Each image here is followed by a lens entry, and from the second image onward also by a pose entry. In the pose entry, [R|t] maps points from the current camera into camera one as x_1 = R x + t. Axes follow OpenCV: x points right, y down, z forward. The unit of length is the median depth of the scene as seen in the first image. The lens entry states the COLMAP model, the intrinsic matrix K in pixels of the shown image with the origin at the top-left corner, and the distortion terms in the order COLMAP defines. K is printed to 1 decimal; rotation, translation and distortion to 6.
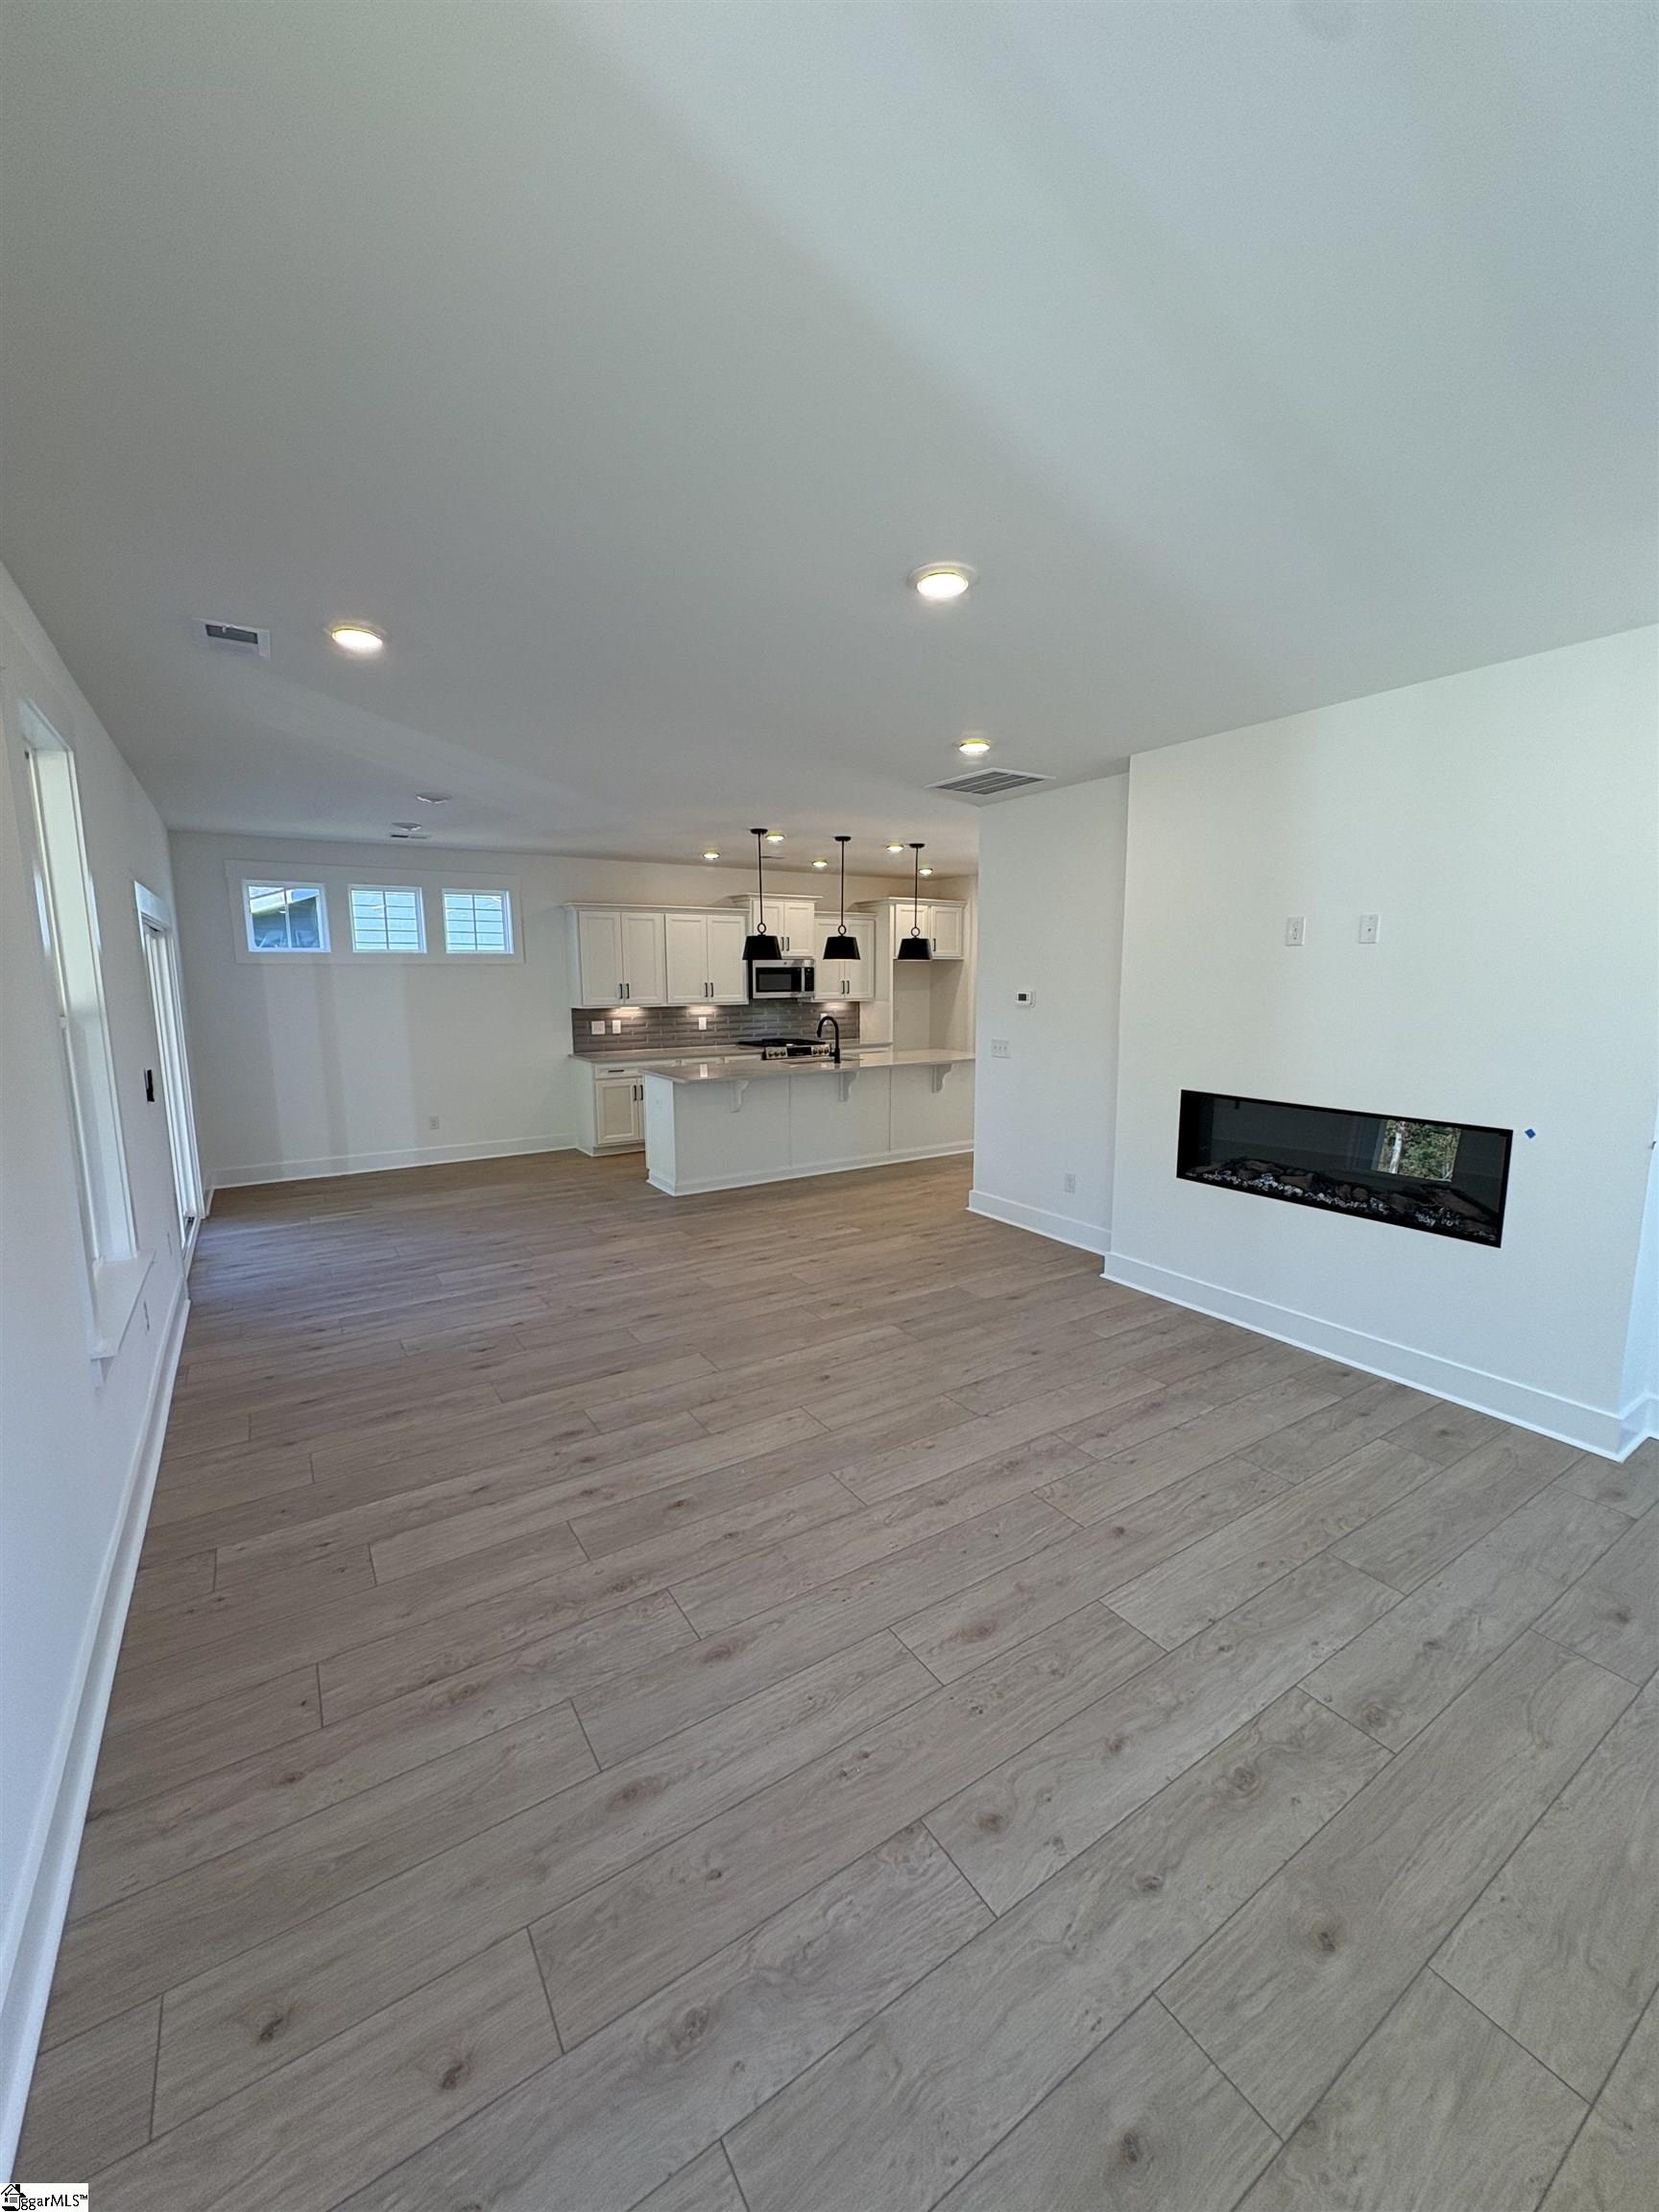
lens RADIAL K [[882.3, 0, 829.5], [0, 882.3, 1106.0], [0, 0, 1]] dist [0.001029, 0.000083]
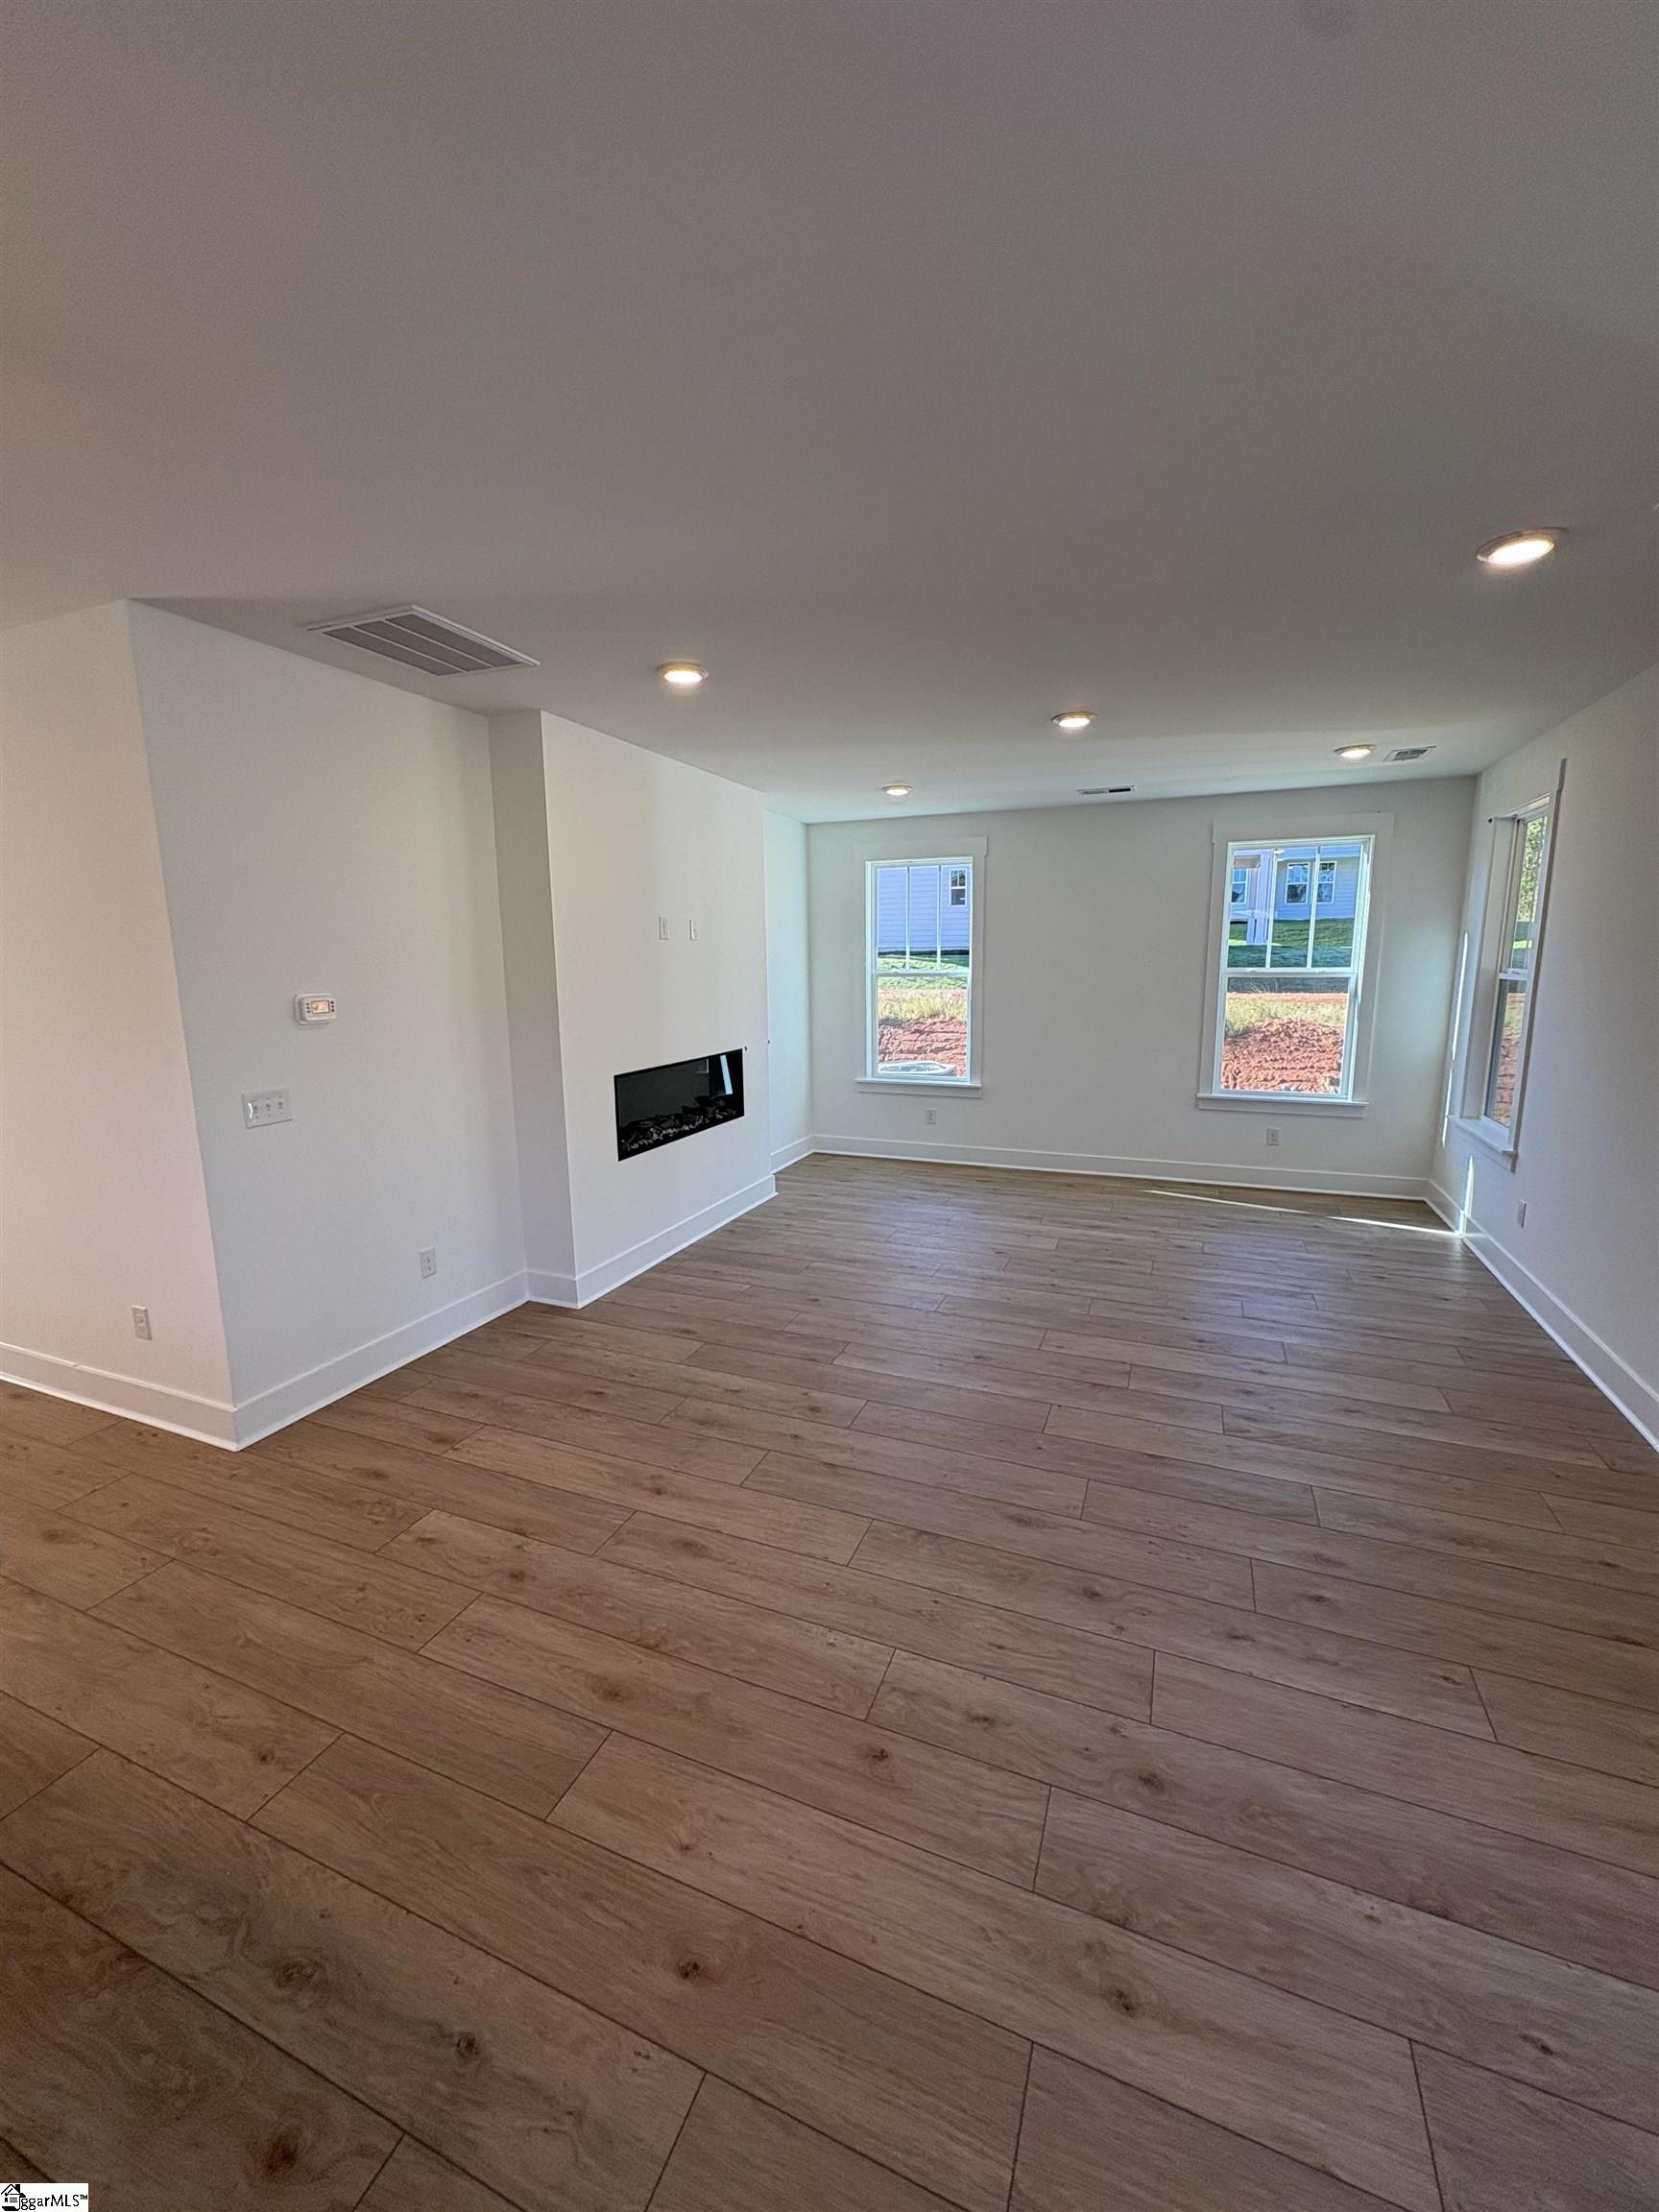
lens RADIAL K [[882.3, 0, 829.5], [0, 882.3, 1106.0], [0, 0, 1]] dist [0.001029, 0.000083]
pose [[-0.575977, -0.125241, 0.807815, -0.576311], [0.136480, 0.959592, 0.246082, -0.202307], [-0.805992, 0.251988, -0.535610, 1.348365]]
